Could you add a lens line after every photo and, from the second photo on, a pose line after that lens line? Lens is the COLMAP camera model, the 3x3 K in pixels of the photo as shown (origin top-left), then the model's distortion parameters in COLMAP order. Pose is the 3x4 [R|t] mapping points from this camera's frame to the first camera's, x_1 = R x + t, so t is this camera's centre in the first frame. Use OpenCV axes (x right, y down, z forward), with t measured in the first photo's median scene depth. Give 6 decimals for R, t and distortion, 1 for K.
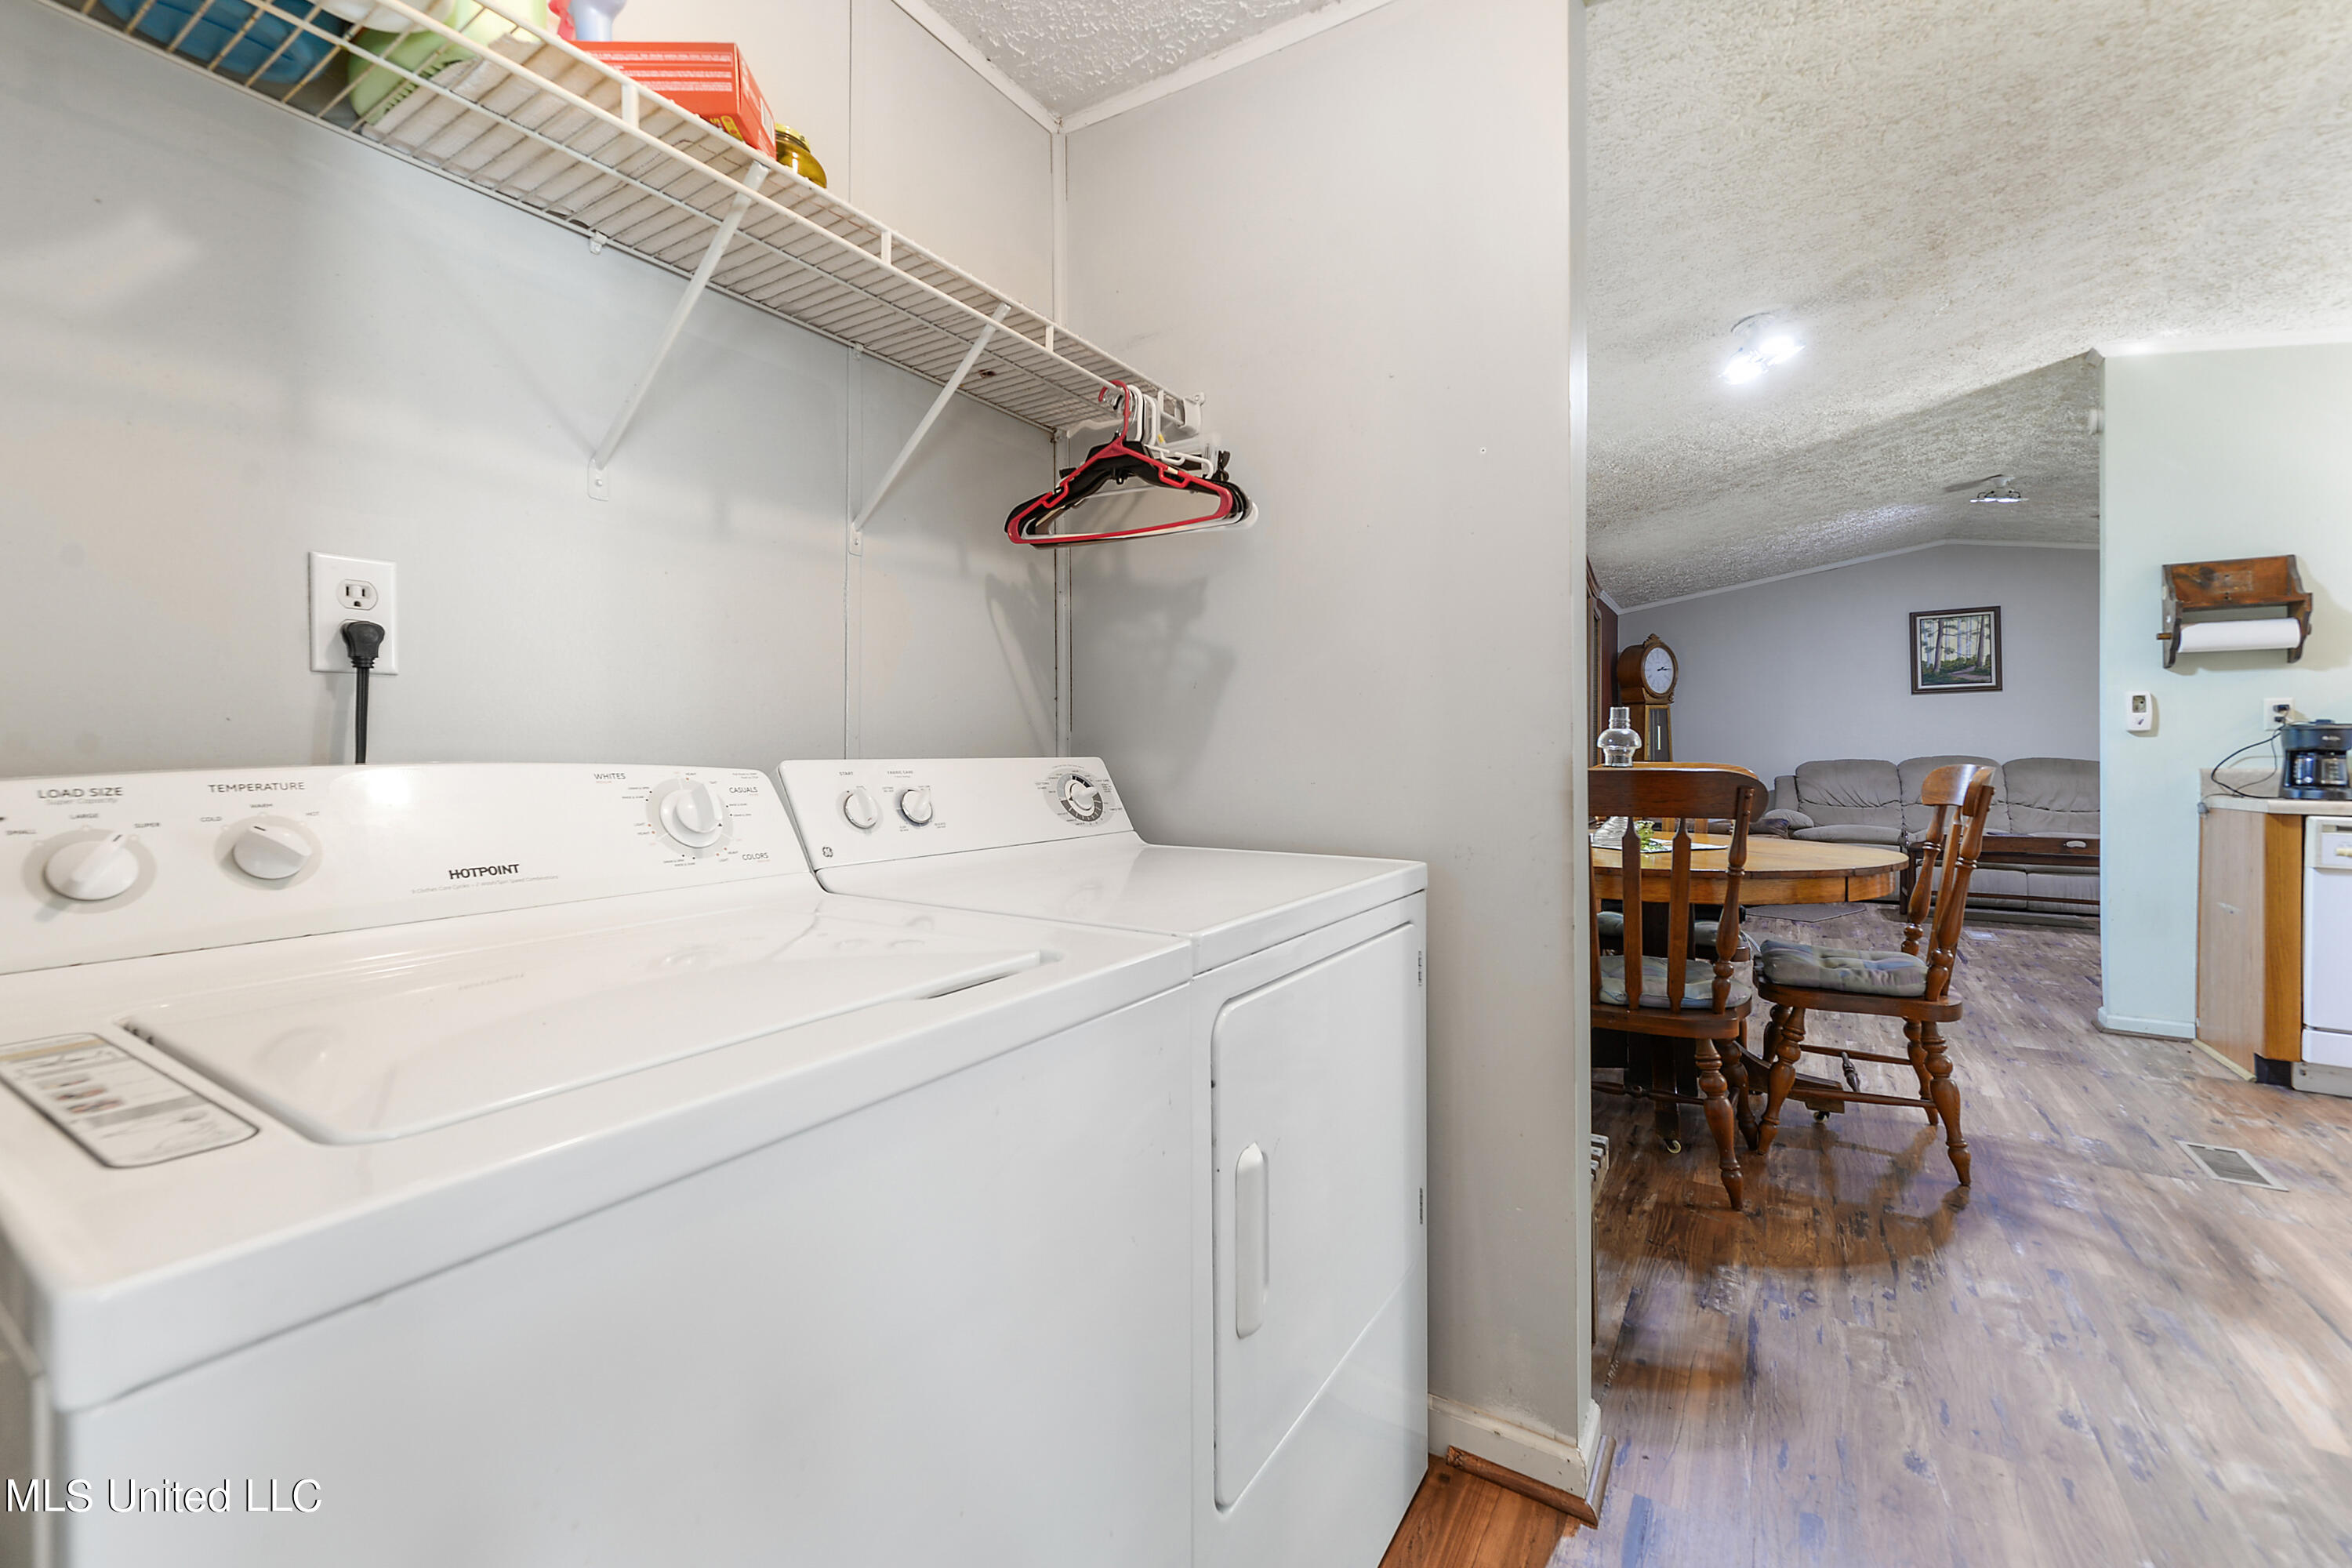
lens RADIAL K [[945.3, 0, 1180.9], [0, 945.3, 754.7], [0, 0, 1]] dist [0.008940, 0.000060]
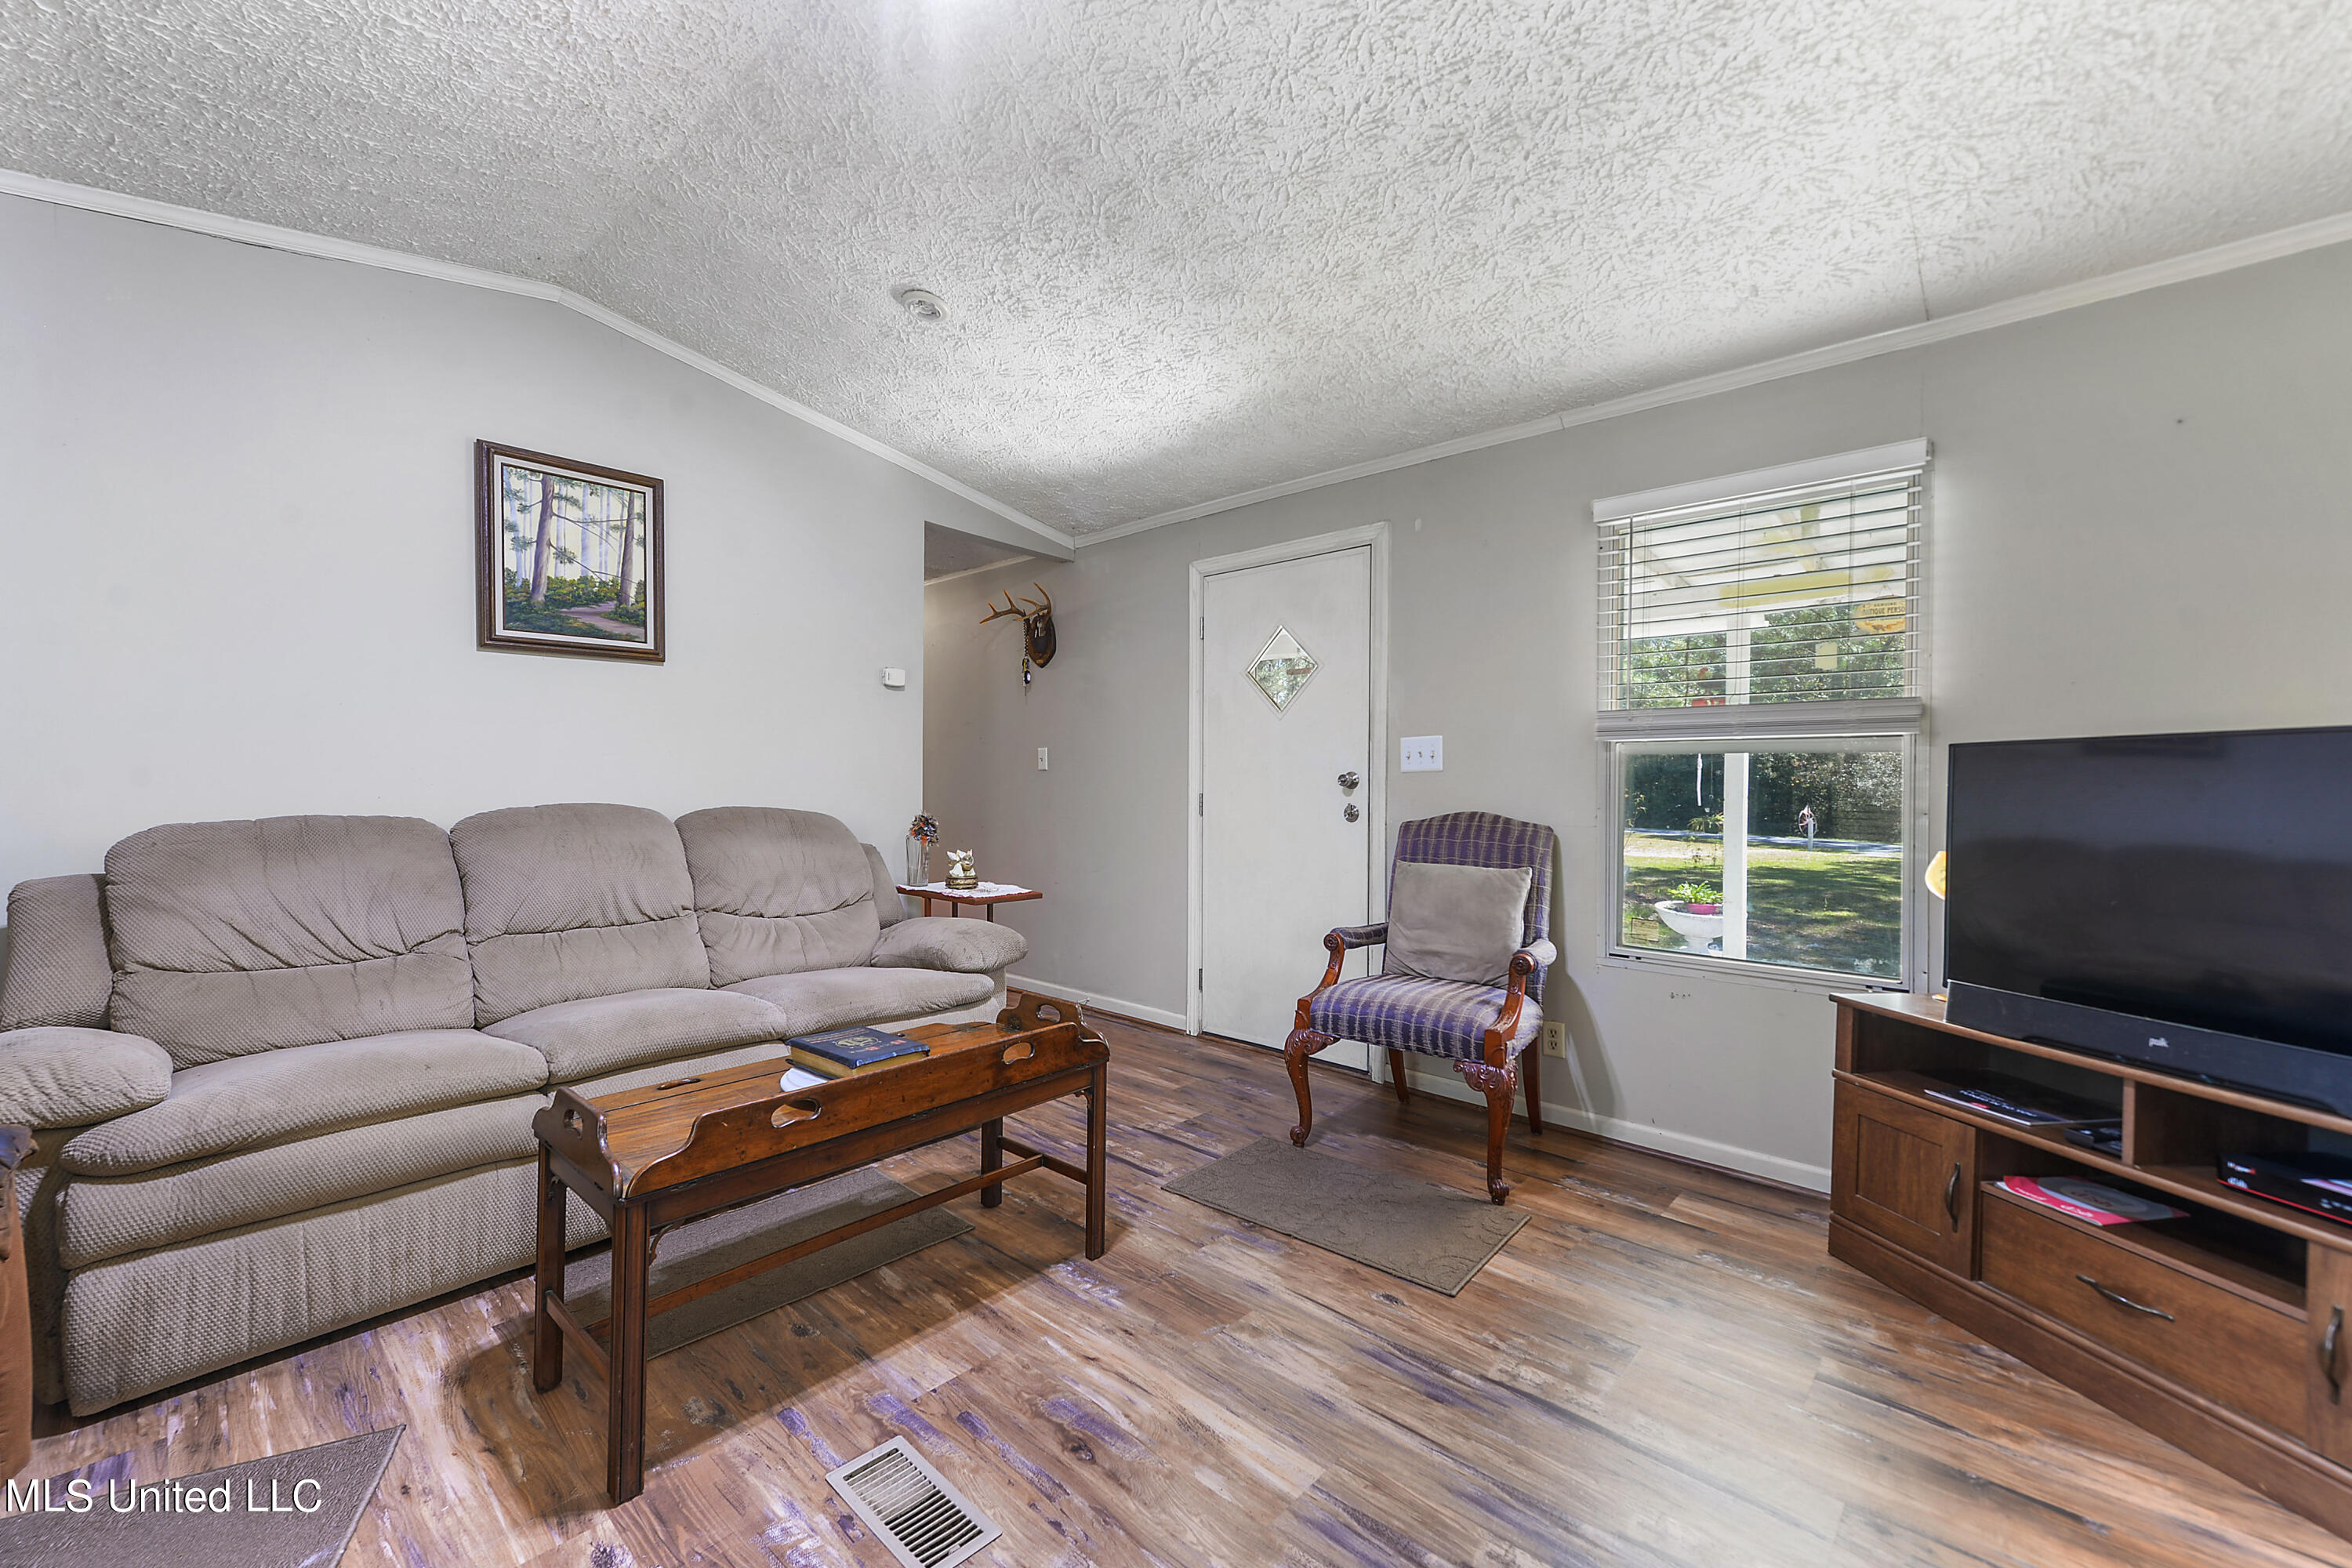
lens RADIAL K [[945.3, 0, 1151.2], [0, 945.3, 781.4], [0, 0, 1]] dist [0.008940, 0.000060]
pose [[0.193704, 0.007476, 0.981032, 0.444882], [-0.006242, 0.999960, -0.006387, -0.007649], [-0.981040, -0.004886, 0.193743, 0.662014]]
